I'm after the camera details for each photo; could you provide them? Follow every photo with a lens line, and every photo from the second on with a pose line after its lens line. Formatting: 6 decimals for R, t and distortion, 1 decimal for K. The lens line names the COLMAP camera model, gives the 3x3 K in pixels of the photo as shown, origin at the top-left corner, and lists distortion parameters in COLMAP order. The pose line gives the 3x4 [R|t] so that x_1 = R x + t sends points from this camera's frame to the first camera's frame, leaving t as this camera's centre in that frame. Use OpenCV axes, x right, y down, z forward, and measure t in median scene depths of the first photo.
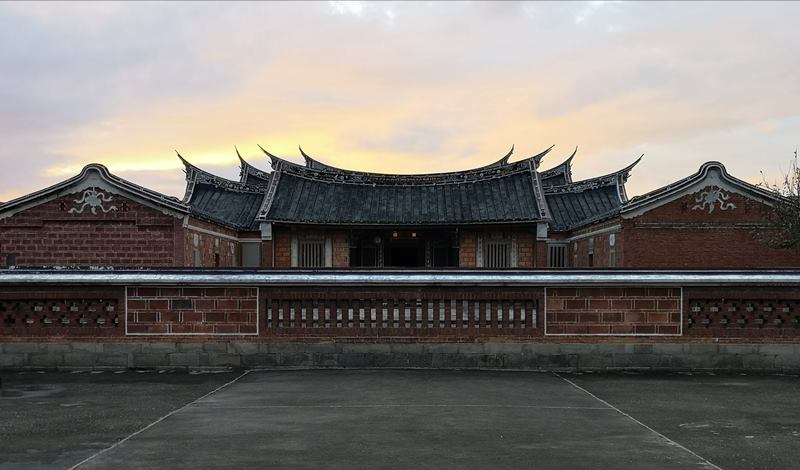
lens RADIAL K [[1028.2, 0, 396.4], [0, 1028.2, 306.6], [0, 0, 1]] dist [0.138347, -0.455233]
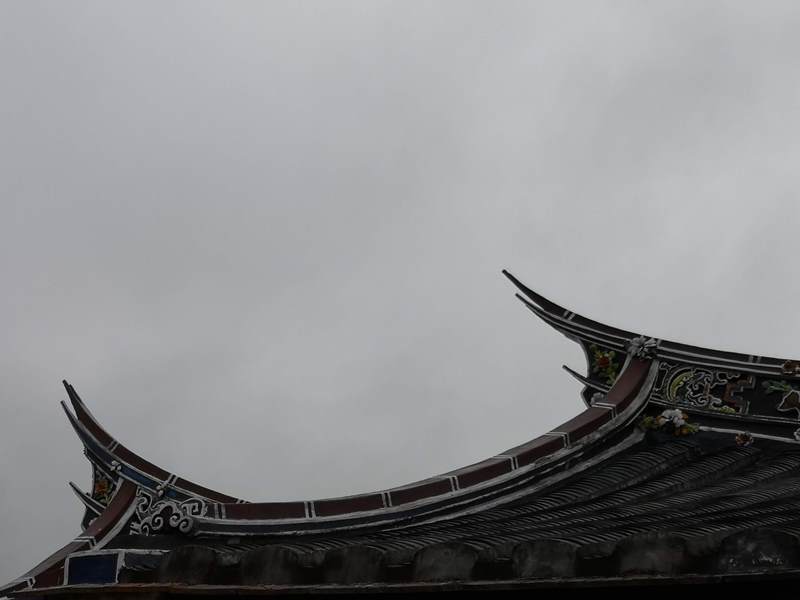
lens RADIAL K [[1812.6, 0, 400.0], [0, 1812.6, 300.0], [0, 0, 1]] dist [0.057142, 0.224535]
pose [[0.868032, -0.150957, -0.473003, -0.037310], [-0.099101, 0.880815, -0.462973, -0.046906], [0.486517, 0.448751, 0.749616, 1.158448]]
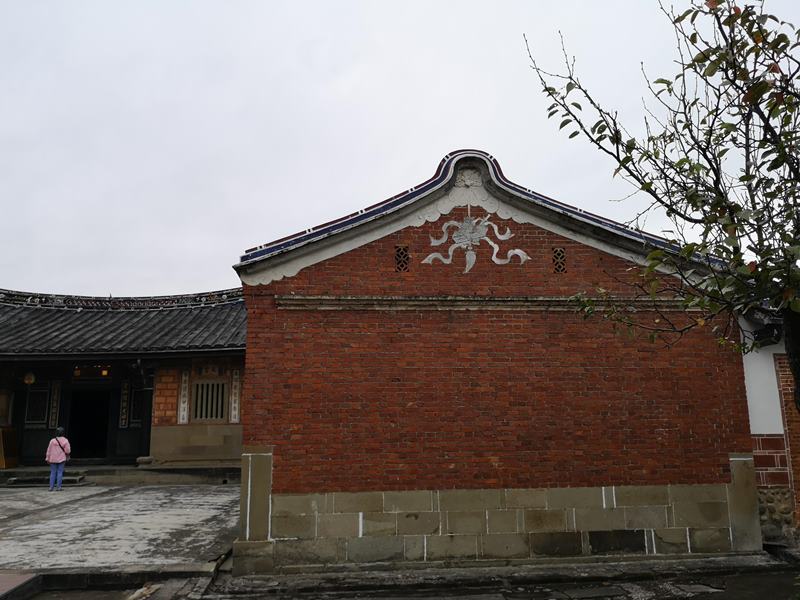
lens RADIAL K [[625.1, 0, 400.0], [0, 625.1, 300.0], [0, 0, 1]] dist [0.055704, -0.092571]
pose [[0.996959, 0.001195, 0.077918, 0.256217], [0.016048, 0.975304, -0.220283, -0.027854], [-0.076257, 0.220864, 0.972319, 0.767126]]
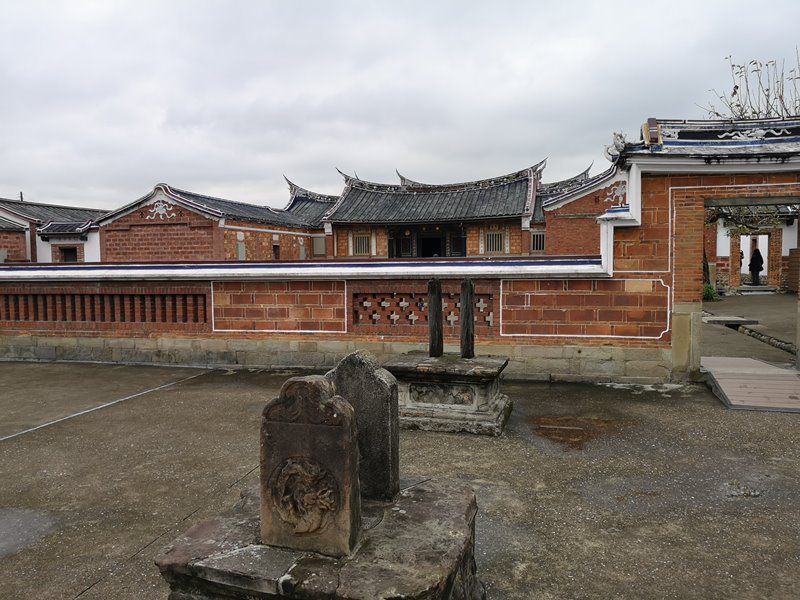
lens RADIAL K [[628.4, 0, 400.0], [0, 628.4, 300.0], [0, 0, 1]] dist [0.090869, -0.203037]
pose [[0.973887, 0.000609, -0.227034, 0.220463], [0.008802, 0.999143, 0.040439, -0.011607], [0.226864, -0.041381, 0.973047, 0.228667]]
